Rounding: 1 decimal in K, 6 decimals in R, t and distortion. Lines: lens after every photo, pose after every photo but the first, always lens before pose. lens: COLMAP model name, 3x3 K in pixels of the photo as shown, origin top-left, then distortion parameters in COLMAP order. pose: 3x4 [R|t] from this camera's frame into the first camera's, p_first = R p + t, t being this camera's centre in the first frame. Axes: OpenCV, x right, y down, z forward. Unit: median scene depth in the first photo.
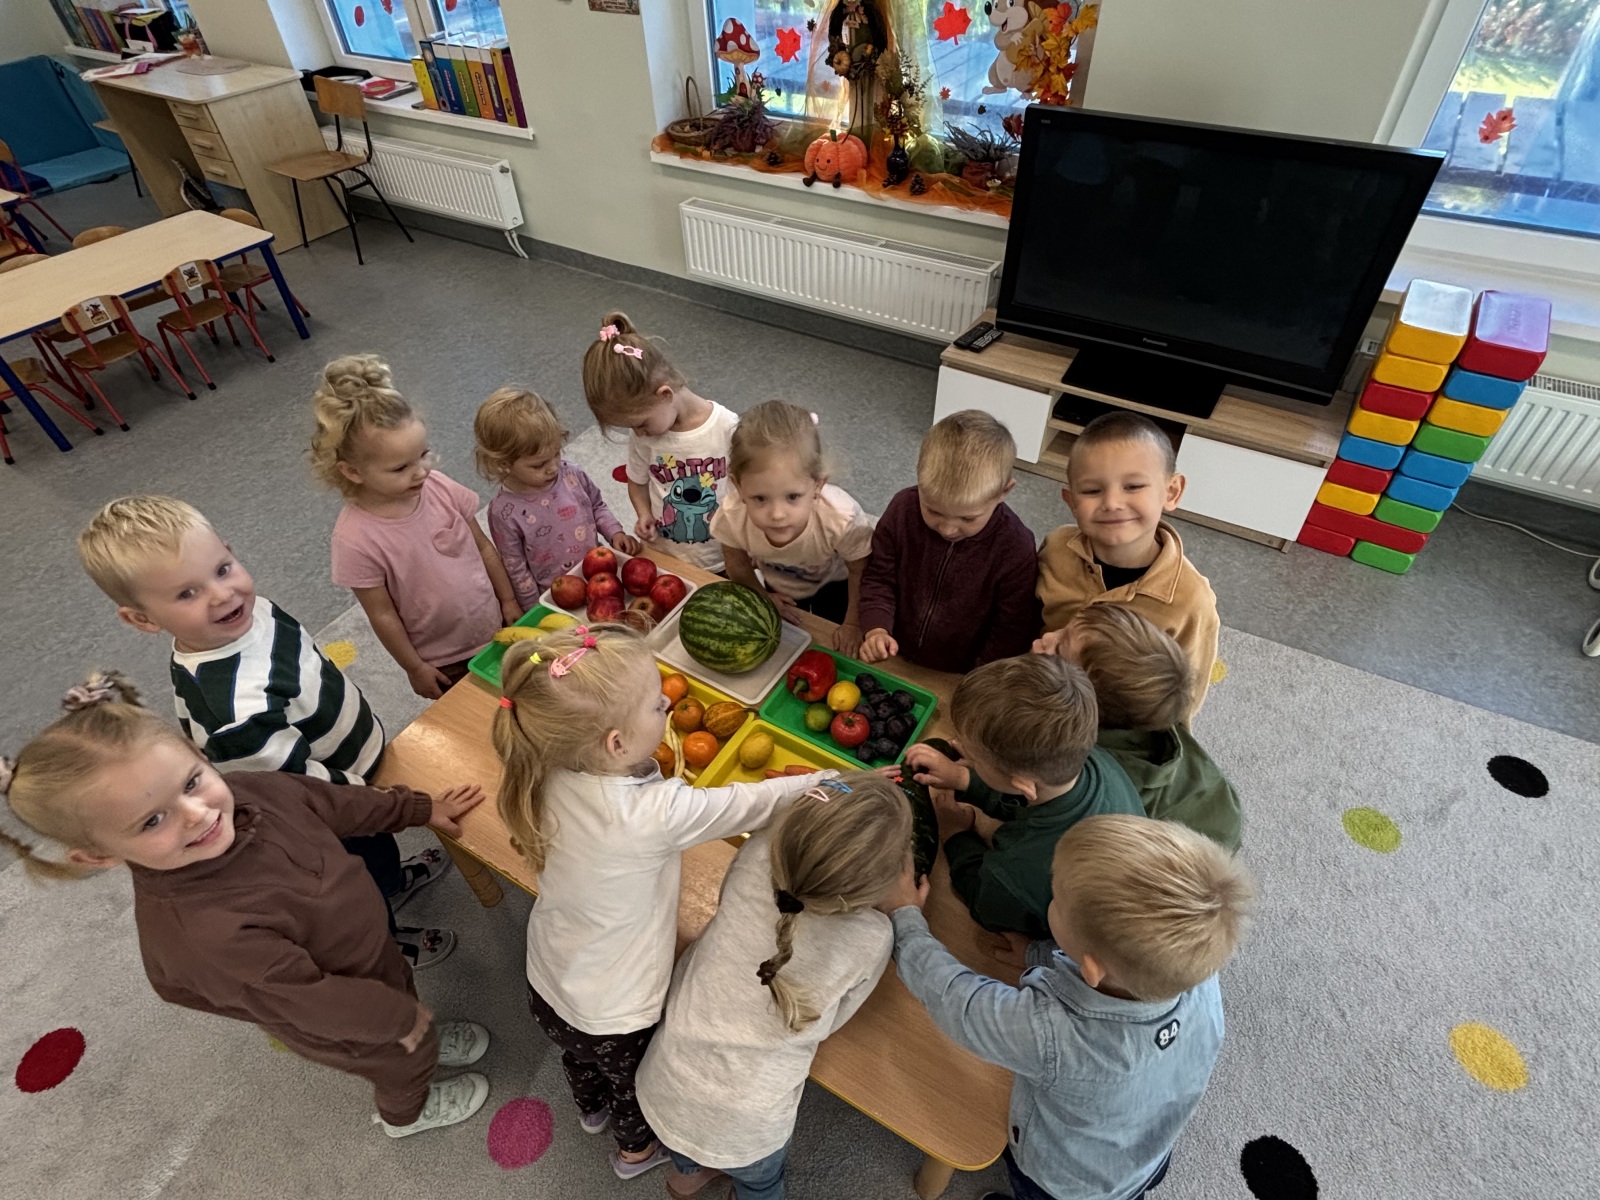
lens RADIAL K [[831.9, 0, 800.0], [0, 831.9, 600.0], [0, 0, 1]] dist [0.000904, 0.001216]
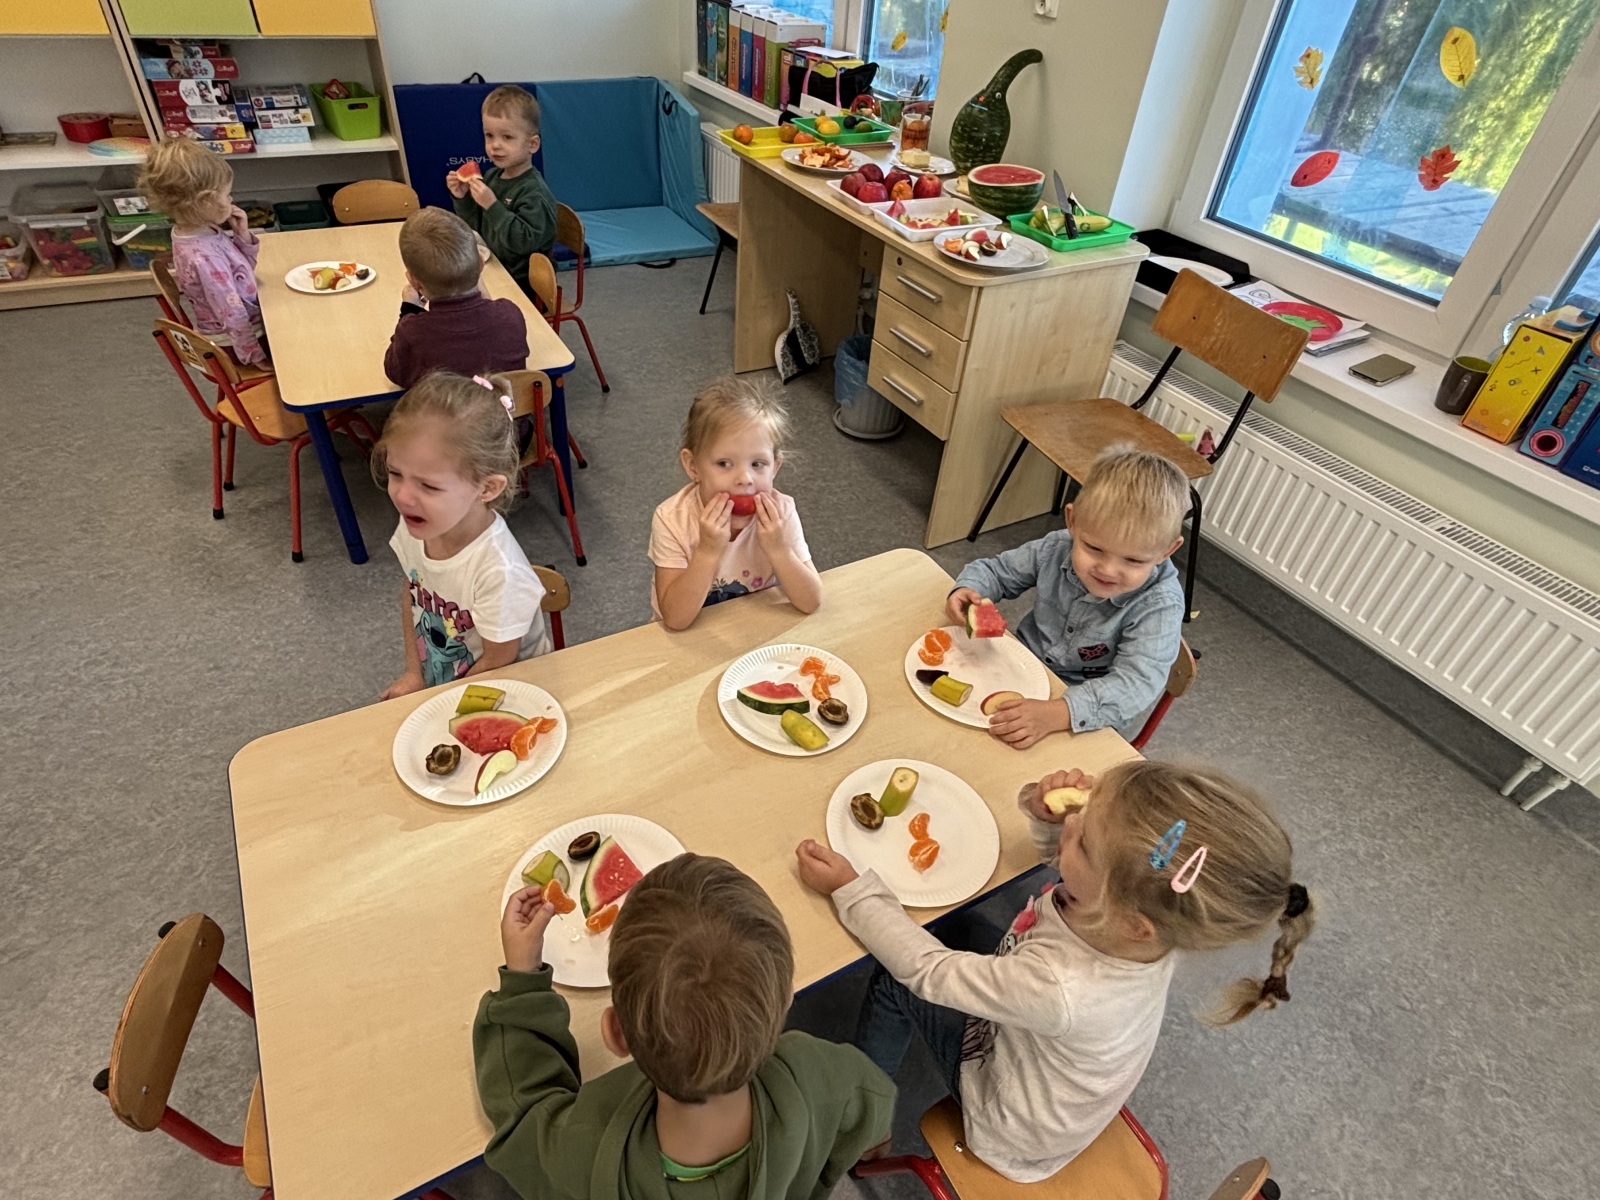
lens RADIAL K [[894.2, 0, 795.8], [0, 894.2, 590.8], [0, 0, 1]] dist [0.003292, -0.000211]
pose [[0.882998, 0.368931, -0.290179, -0.610926], [-0.398120, 0.916145, -0.046679, -0.390118], [0.248624, 0.156744, 0.955833, 0.548138]]
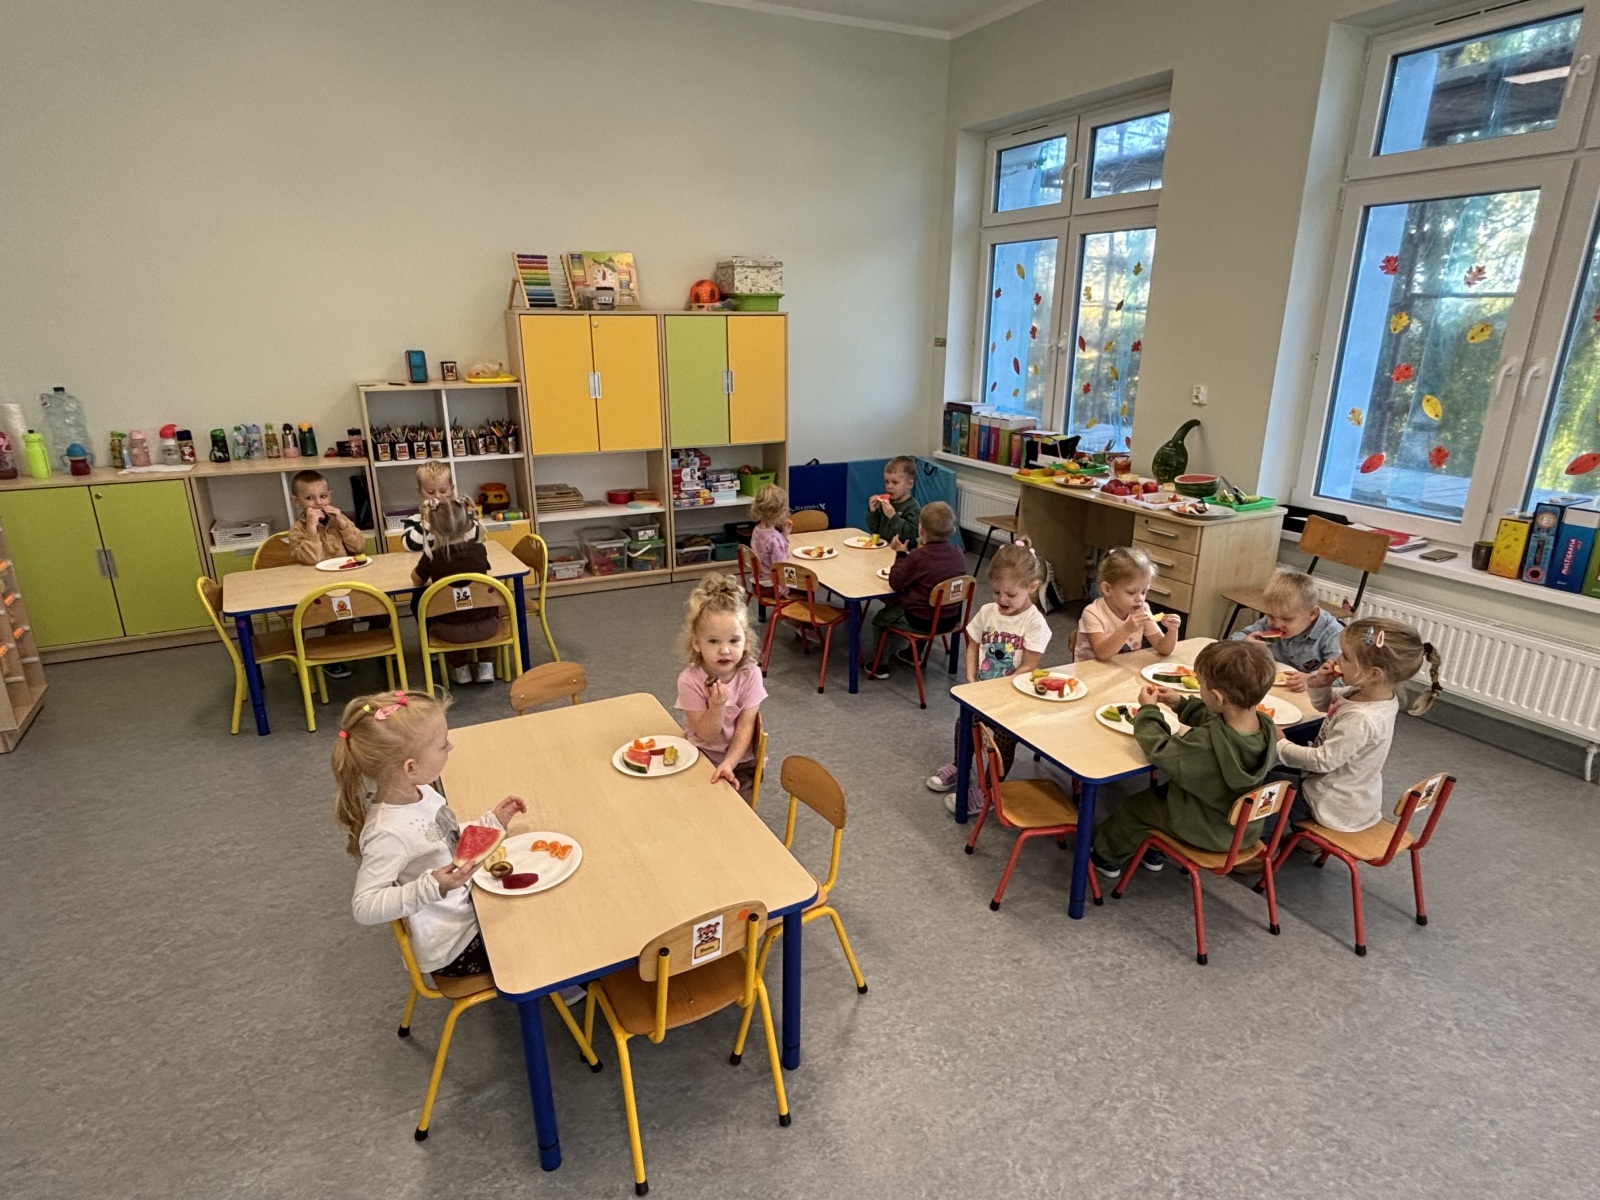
lens RADIAL K [[894.2, 0, 795.8], [0, 894.2, 590.8], [0, 0, 1]] dist [0.003292, -0.000211]
pose [[0.851574, 0.190594, -0.488360, -0.617674], [-0.392747, 0.848987, -0.353513, -0.045674], [0.347234, 0.492844, 0.797830, 0.149452]]
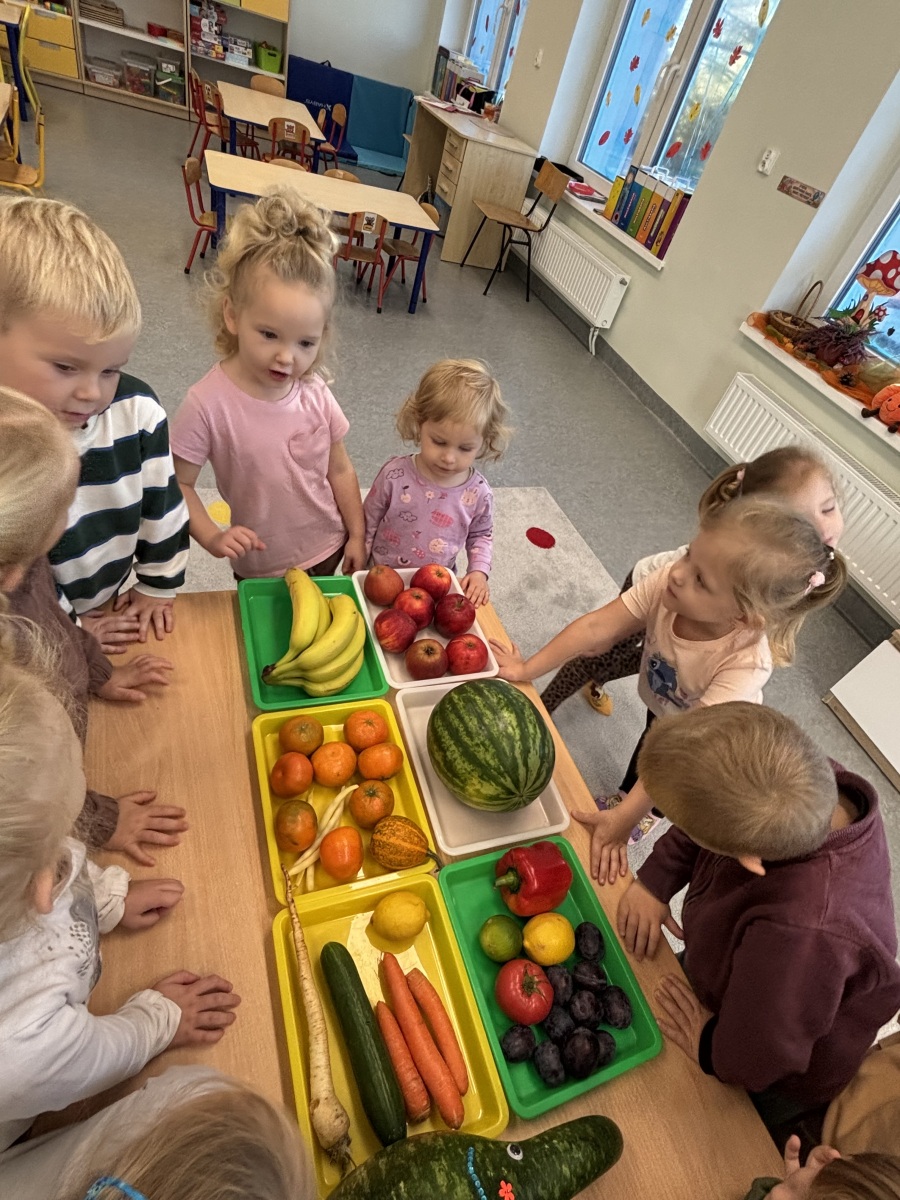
lens RADIAL K [[630.8, 0, 470.1], [0, 630.8, 595.7], [0, 0, 1]] dist [0.001162, 0.000035]
pose [[0.755246, 0.594526, -0.275939, -0.008360], [-0.621031, 0.783706, -0.011227, -0.024137], [0.209581, 0.179846, 0.961109, 0.180054]]
